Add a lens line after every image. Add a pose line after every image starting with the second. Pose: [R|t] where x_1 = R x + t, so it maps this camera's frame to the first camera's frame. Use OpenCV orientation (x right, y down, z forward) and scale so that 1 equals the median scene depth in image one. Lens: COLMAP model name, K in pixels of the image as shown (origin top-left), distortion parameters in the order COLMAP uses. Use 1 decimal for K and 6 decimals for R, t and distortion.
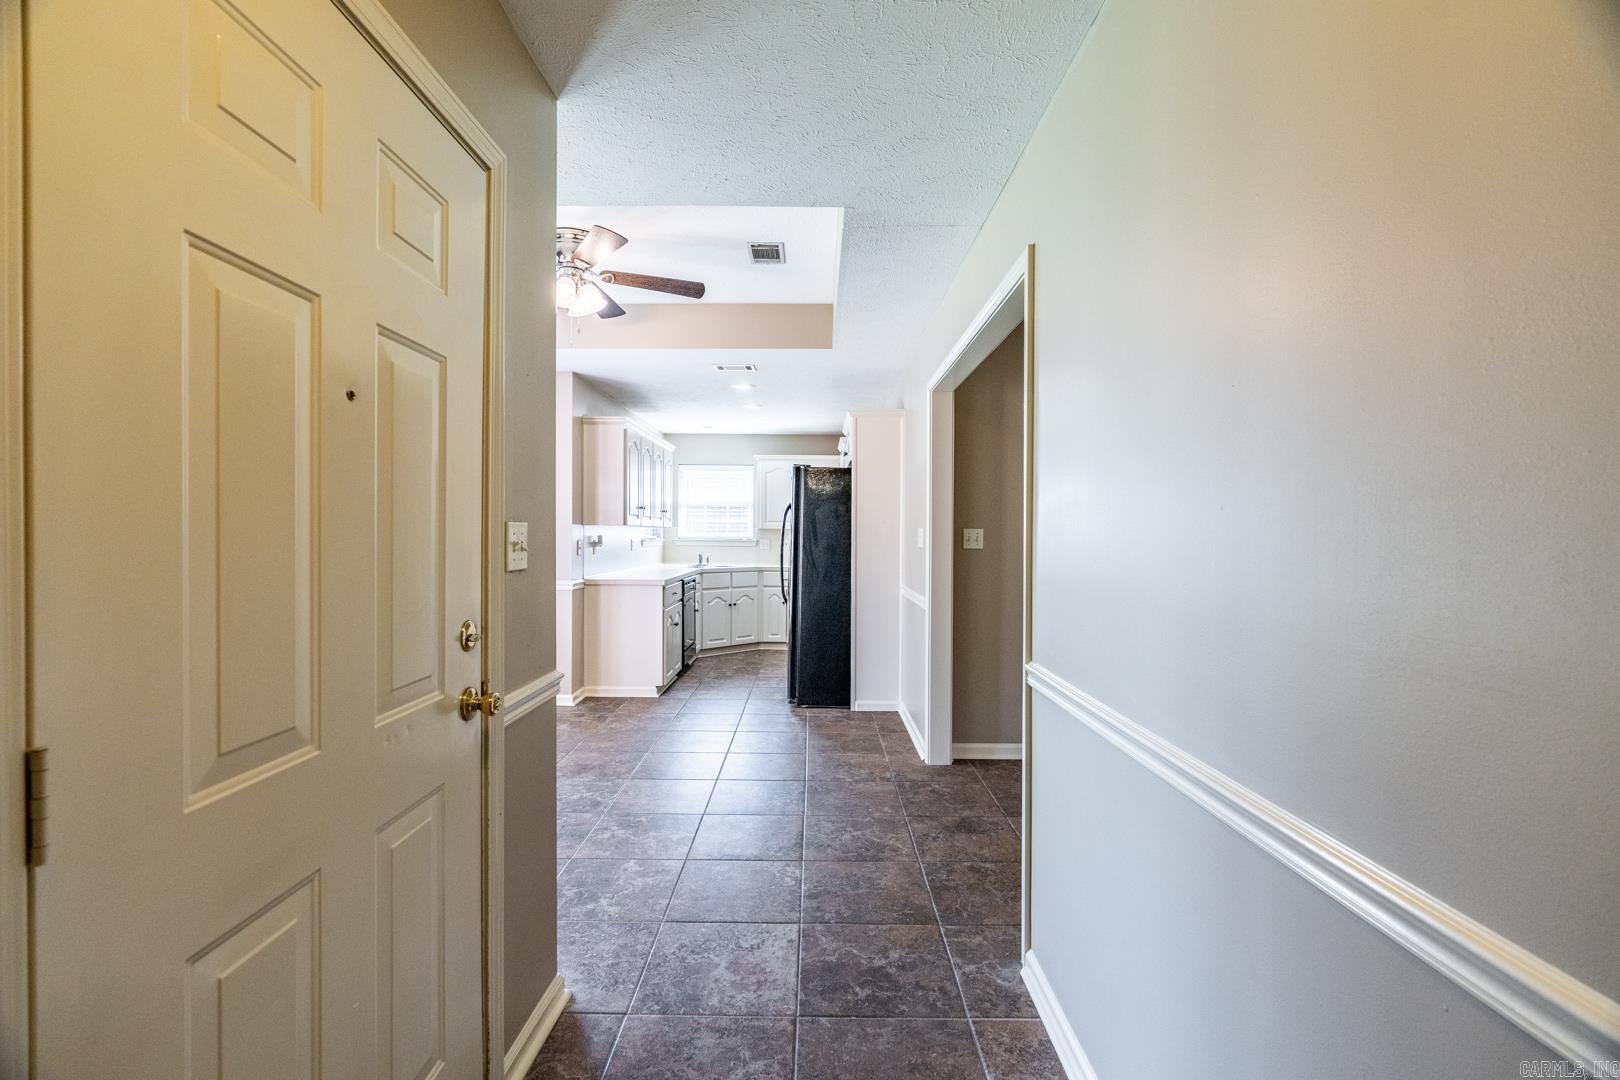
lens RADIAL K [[733.1, 0, 802.8], [0, 733.1, 533.6], [0, 0, 1]] dist [-0.010488, 0.002970]
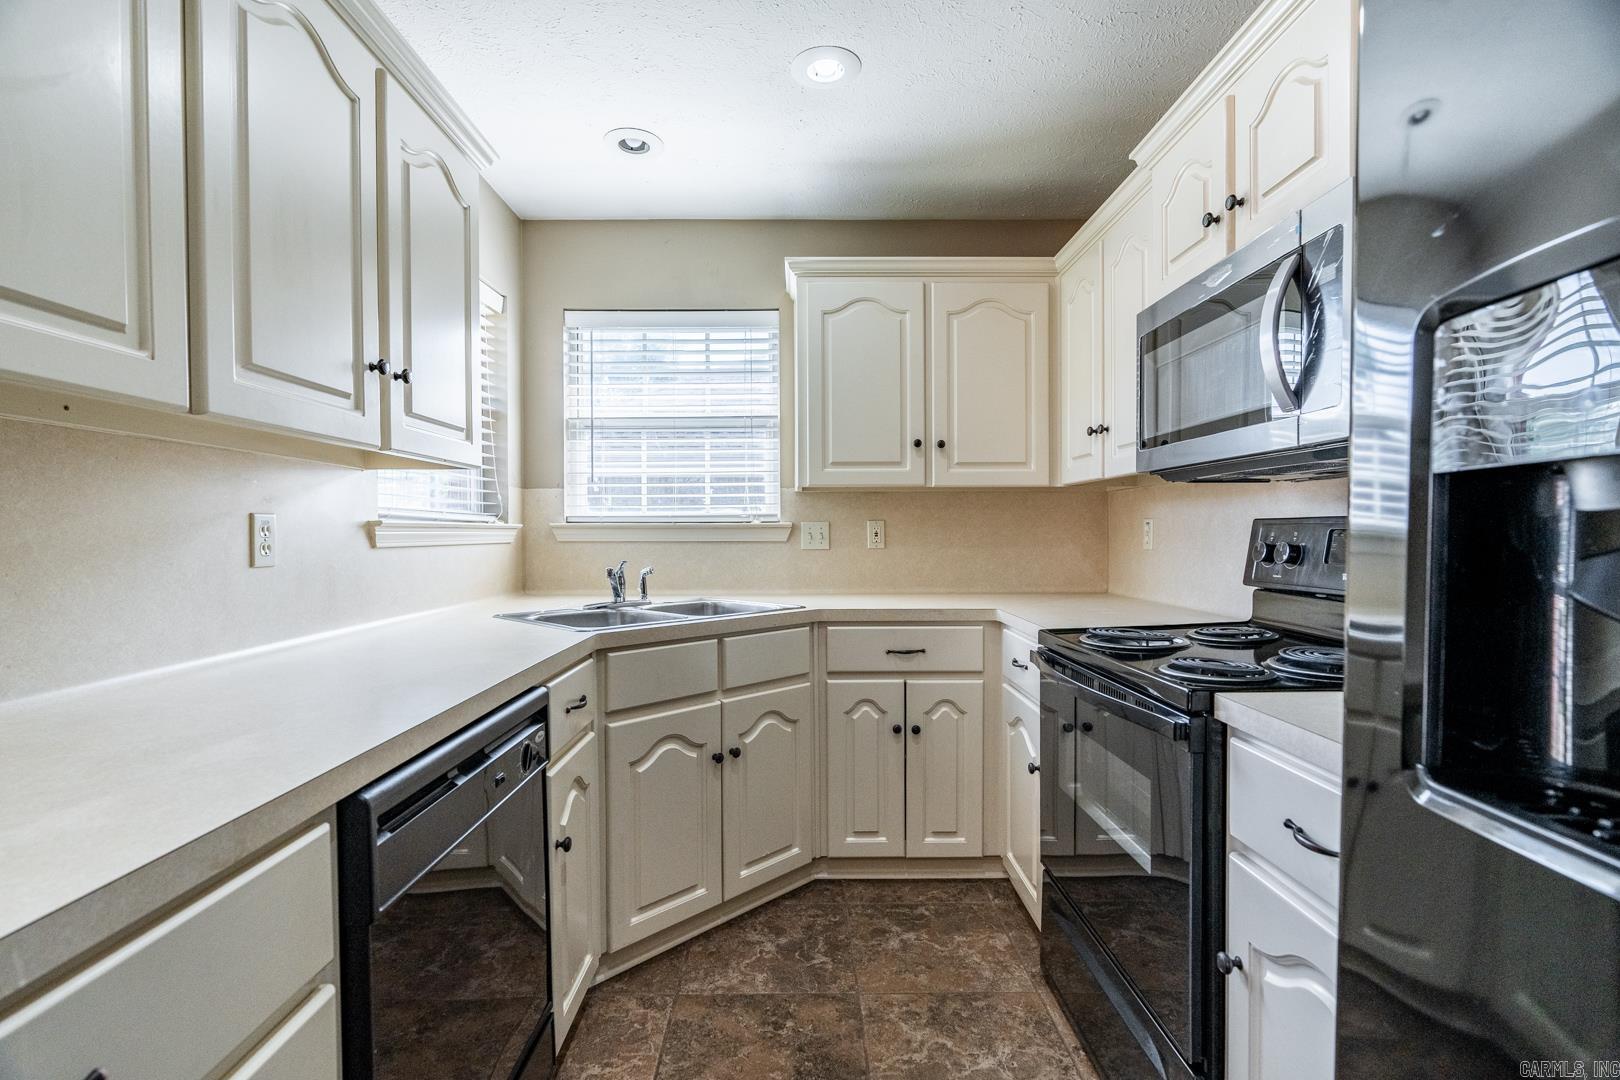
lens RADIAL K [[733.1, 0, 797.6], [0, 733.1, 537.8], [0, 0, 1]] dist [-0.010488, 0.002970]
pose [[0.999797, -0.012927, 0.015442, -0.098262], [0.012784, 0.999875, 0.009323, 0.018548], [-0.015560, -0.009123, 0.999837, 0.981126]]
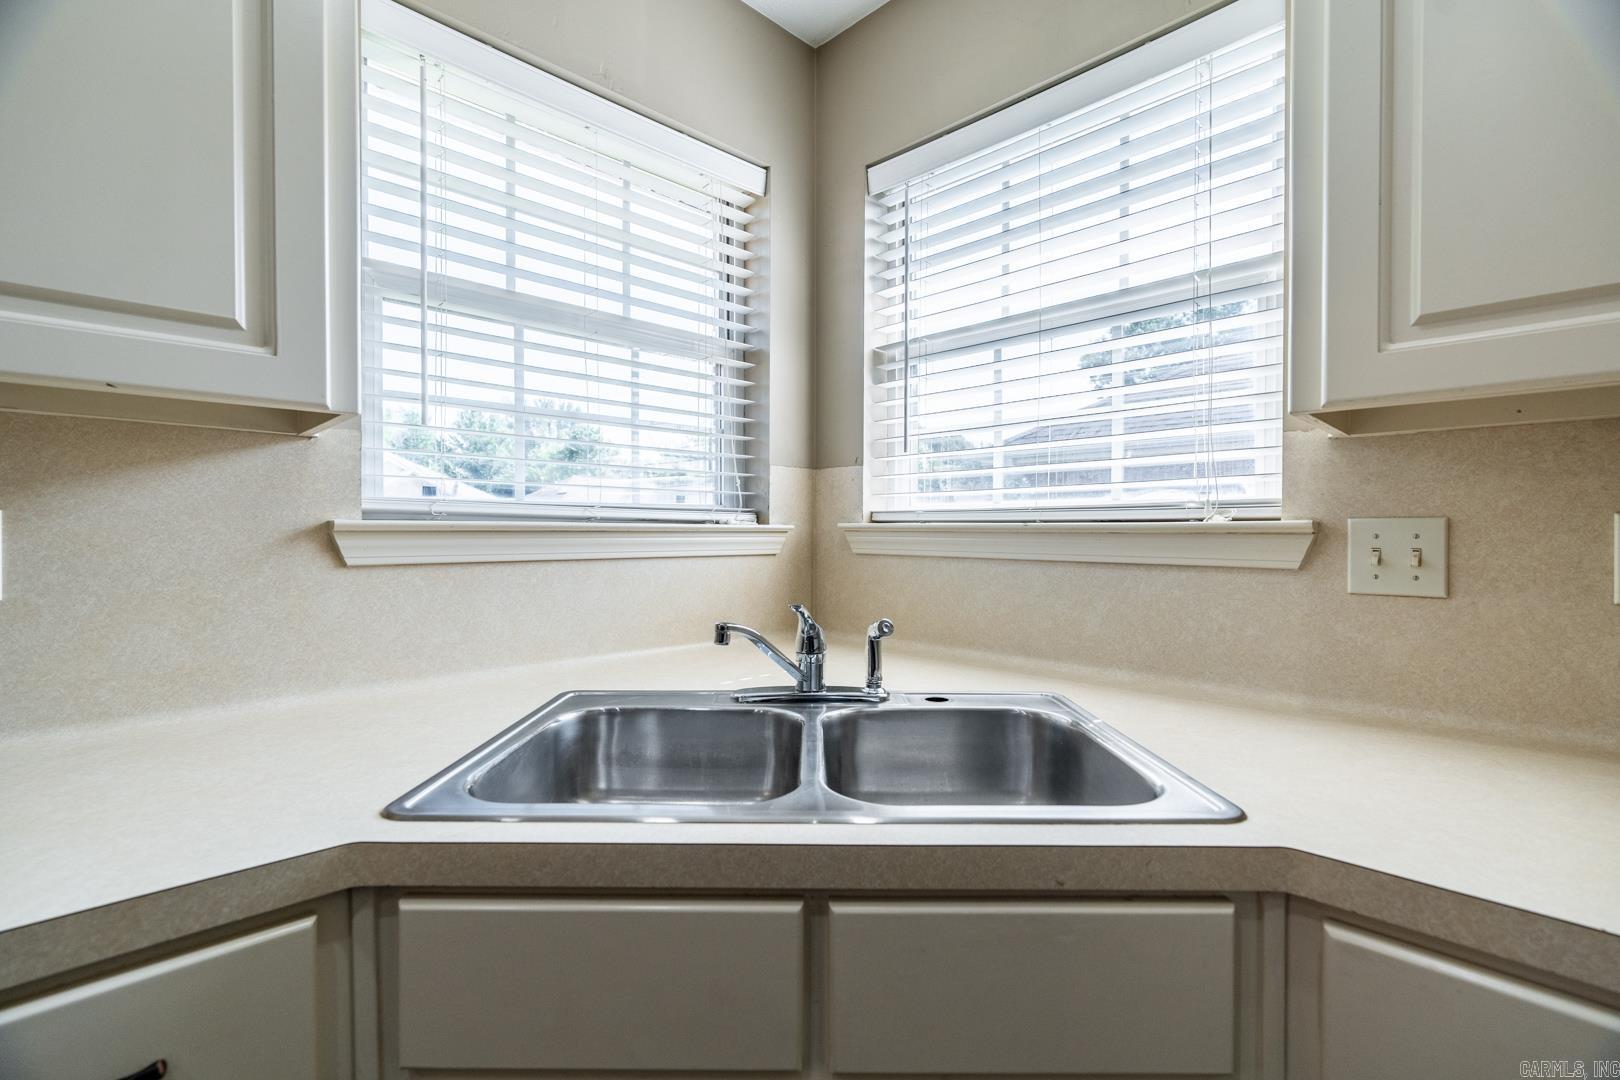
lens RADIAL K [[733.1, 0, 806.7], [0, 733.1, 536.4], [0, 0, 1]] dist [-0.010488, 0.002970]
pose [[0.714768, -0.004382, -0.699348, -0.054016], [0.005430, 0.999985, -0.000716, 0.016331], [0.699340, -0.003285, 0.714781, 1.274352]]
